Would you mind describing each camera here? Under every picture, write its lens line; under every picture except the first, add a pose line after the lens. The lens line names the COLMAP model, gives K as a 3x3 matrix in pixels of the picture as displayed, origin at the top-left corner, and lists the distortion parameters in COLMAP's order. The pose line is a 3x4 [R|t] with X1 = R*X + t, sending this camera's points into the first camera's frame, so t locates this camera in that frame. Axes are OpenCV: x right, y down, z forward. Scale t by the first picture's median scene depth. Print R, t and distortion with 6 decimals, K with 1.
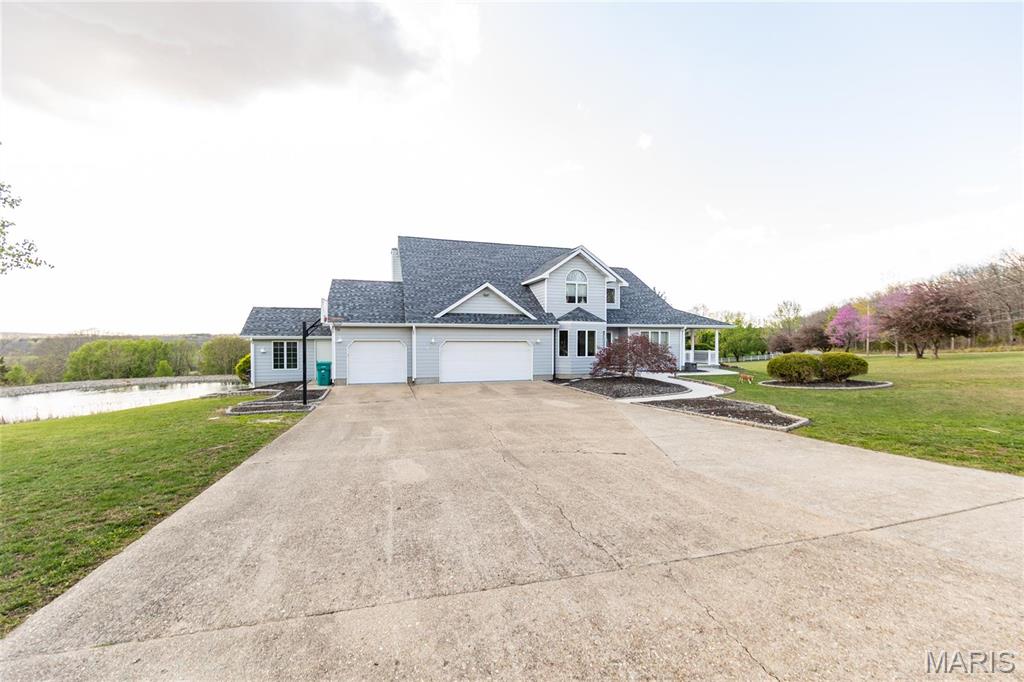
lens RADIAL K [[402.9, 0, 508.1], [0, 402.9, 340.7], [0, 0, 1]] dist [-0.004107, 0.000574]
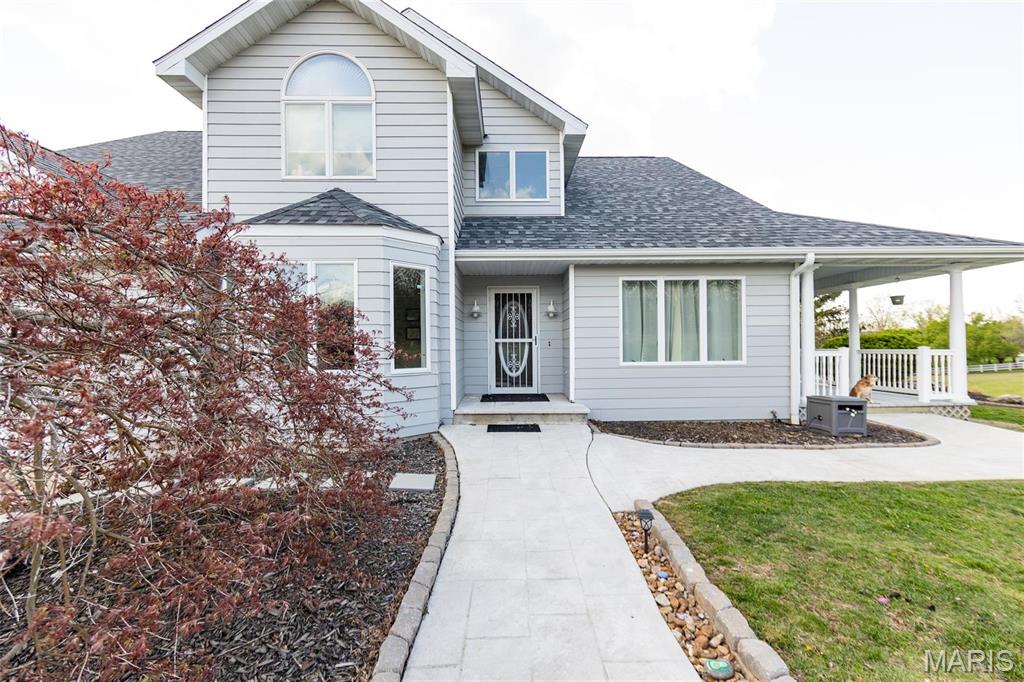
lens RADIAL K [[402.9, 0, 517.8], [0, 402.9, 343.6], [0, 0, 1]] dist [-0.004107, 0.000574]
pose [[0.958952, -0.012326, -0.283300, 0.359074], [0.008899, 0.999871, -0.013380, 0.025358], [0.283429, 0.010310, 0.958938, 0.757100]]
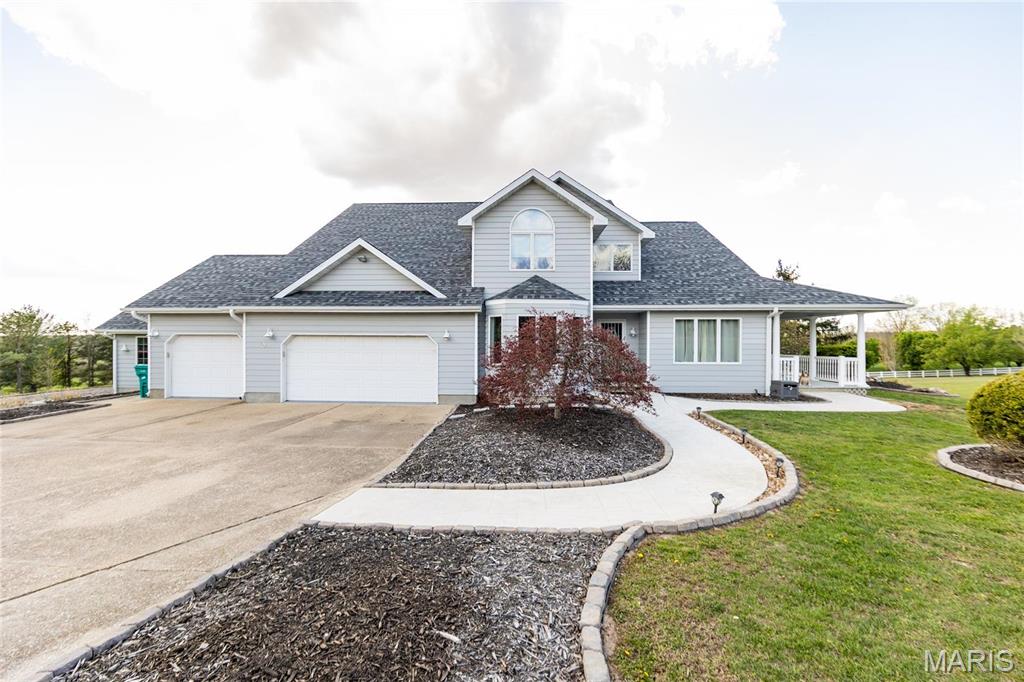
lens RADIAL K [[402.9, 0, 504.6], [0, 402.9, 343.0], [0, 0, 1]] dist [-0.004107, 0.000574]
pose [[0.939792, 0.002430, -0.341739, 0.317552], [-0.004114, 0.999983, -0.004203, 0.012462], [0.341723, 0.005355, 0.939785, 0.449473]]
